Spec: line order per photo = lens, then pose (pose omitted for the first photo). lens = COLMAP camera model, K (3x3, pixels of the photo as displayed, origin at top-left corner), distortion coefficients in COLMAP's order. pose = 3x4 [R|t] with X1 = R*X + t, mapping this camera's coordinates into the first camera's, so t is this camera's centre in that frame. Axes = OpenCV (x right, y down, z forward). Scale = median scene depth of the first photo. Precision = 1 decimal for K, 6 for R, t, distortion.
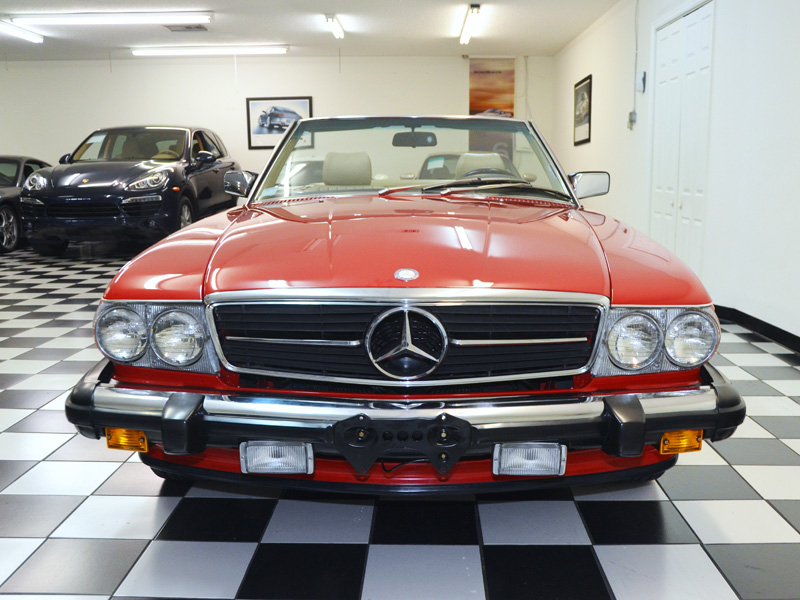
lens RADIAL K [[825.4, 0, 399.6], [0, 825.4, 313.0], [0, 0, 1]] dist [-0.135846, 0.176356]
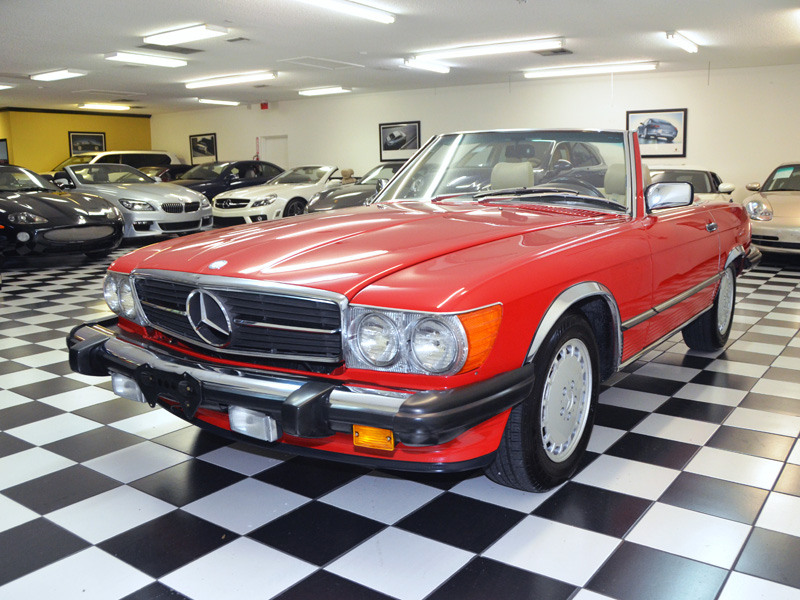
lens RADIAL K [[736.6, 0, 400.0], [0, 736.6, 300.0], [0, 0, 1]] dist [-0.131571, 0.091908]
pose [[0.826763, 0.094493, -0.554557, 0.155094], [-0.096260, 0.995016, 0.026035, -0.008551], [0.554254, 0.031857, 0.831738, 0.037586]]
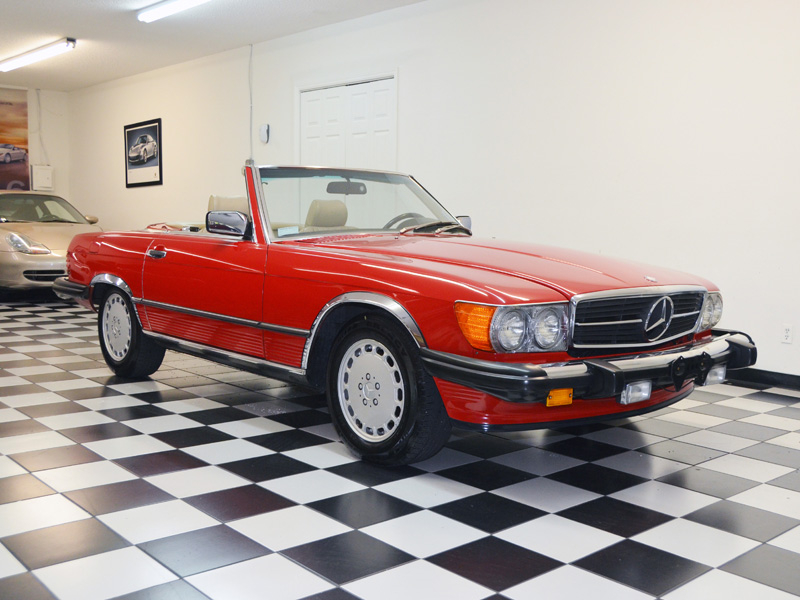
lens RADIAL K [[881.3, 0, 415.6], [0, 881.3, 298.1], [0, 0, 1]] dist [-0.044696, 0.050902]
pose [[0.733115, -0.052703, 0.678060, -0.274546], [0.103712, 0.993996, -0.034874, 0.001307], [-0.672151, 0.095889, 0.734179, 0.001345]]
